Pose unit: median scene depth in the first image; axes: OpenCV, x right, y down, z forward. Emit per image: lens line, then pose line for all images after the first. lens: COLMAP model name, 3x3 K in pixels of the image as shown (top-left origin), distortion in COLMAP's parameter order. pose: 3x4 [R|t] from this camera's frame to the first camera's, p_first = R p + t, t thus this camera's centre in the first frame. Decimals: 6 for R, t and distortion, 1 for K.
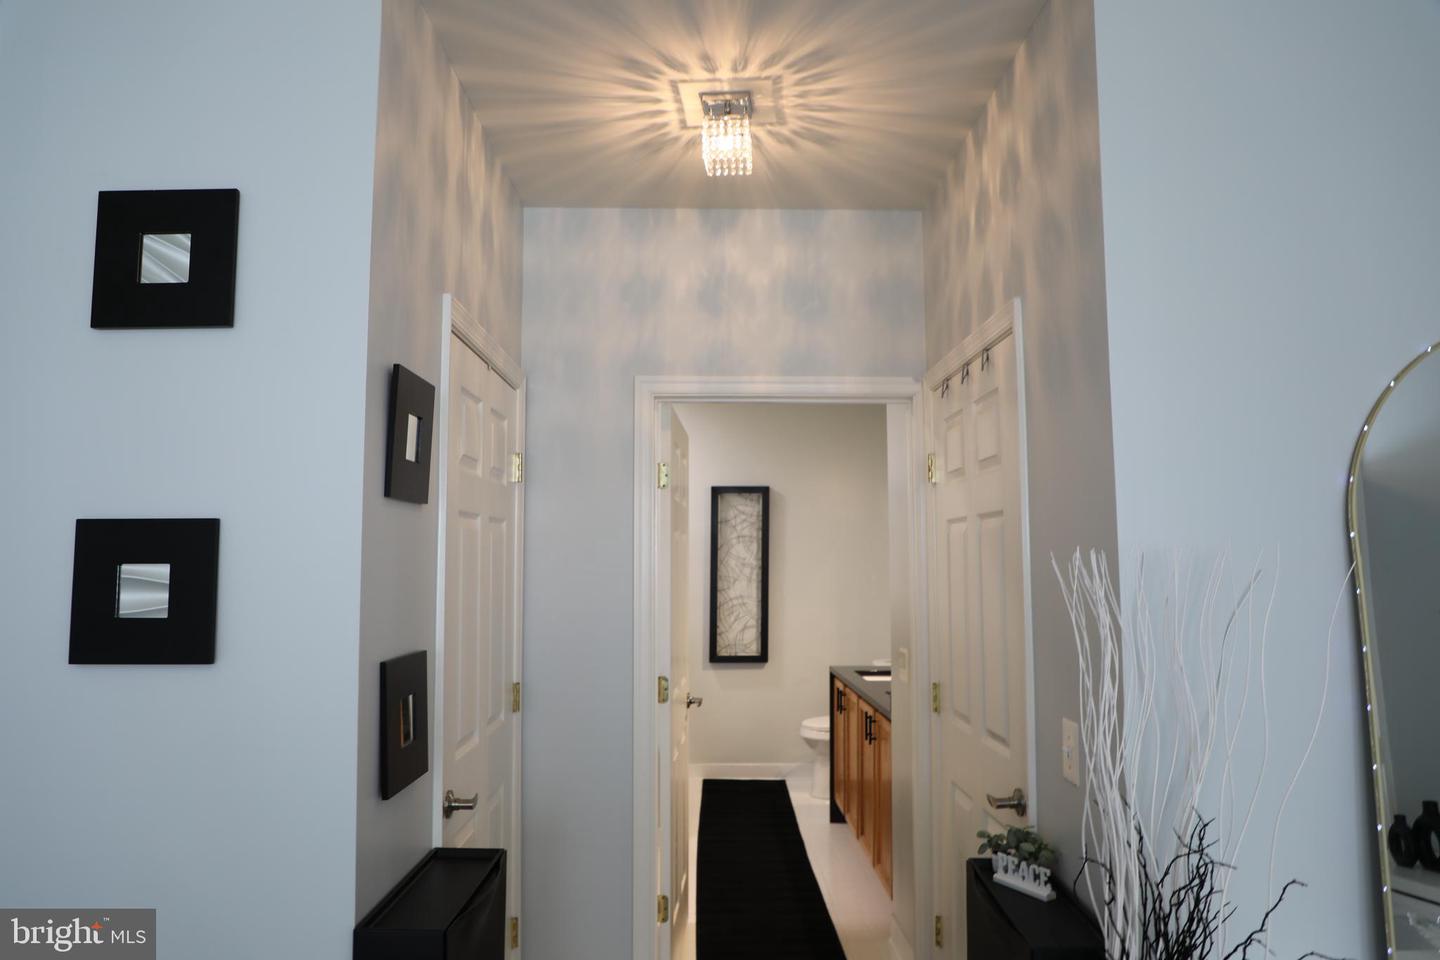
lens RADIAL K [[1014.8, 0, 718.4], [0, 1014.8, 481.6], [0, 0, 1]] dist [-0.000908, -0.003112]
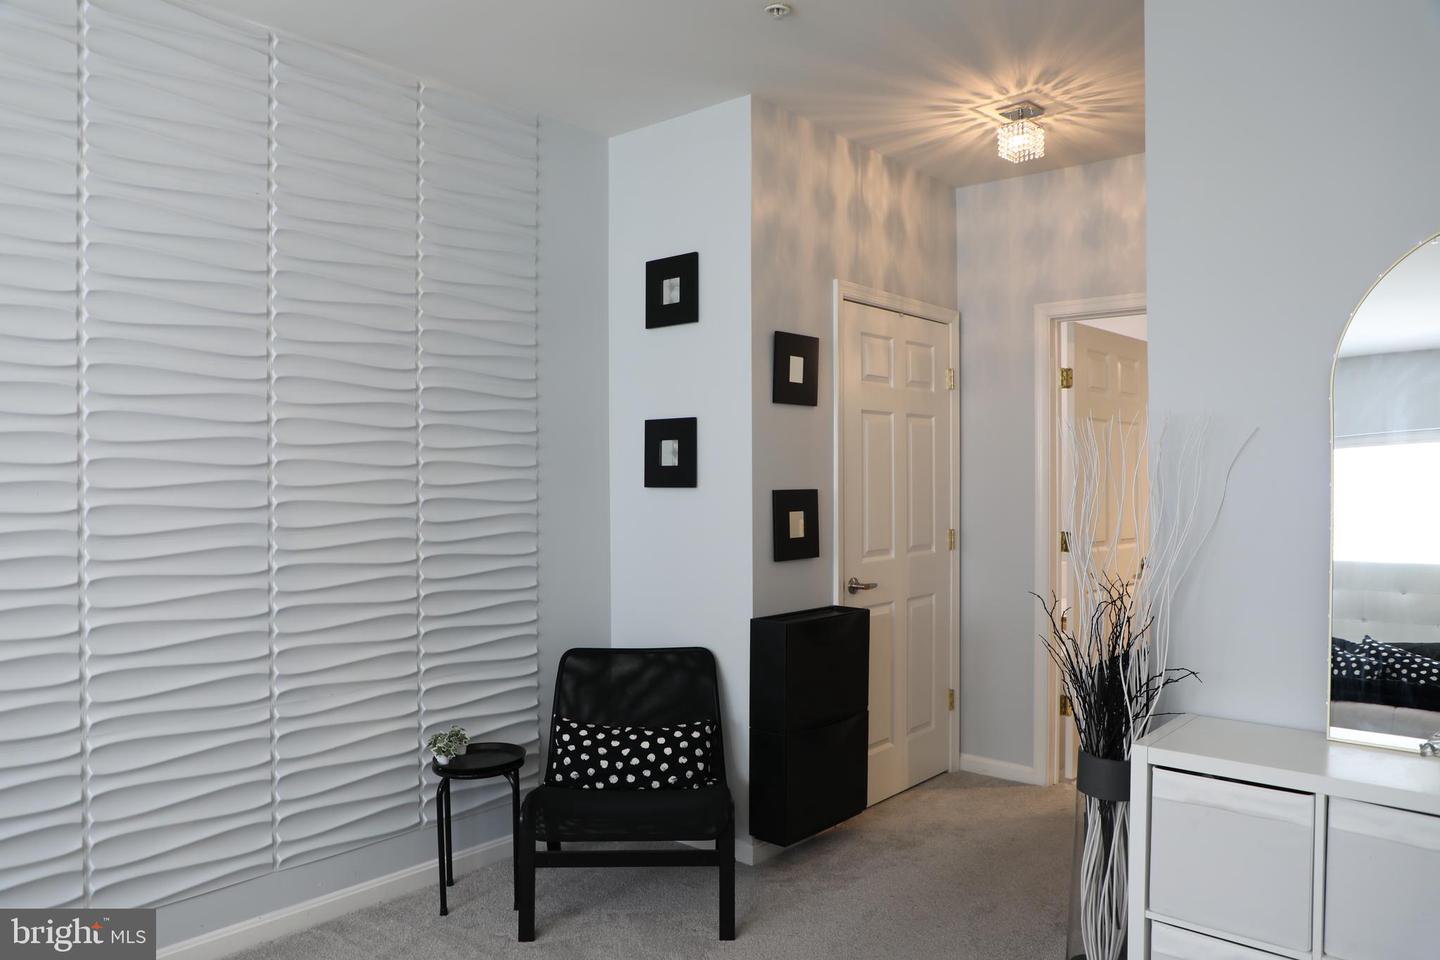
lens RADIAL K [[1014.8, 0, 720.4], [0, 1014.8, 480.8], [0, 0, 1]] dist [-0.000908, -0.003112]
pose [[0.757138, 0.003544, -0.653245, 0.616438], [0.050336, 0.996696, 0.063749, 0.025515], [0.651312, -0.081149, 0.754458, -0.363182]]
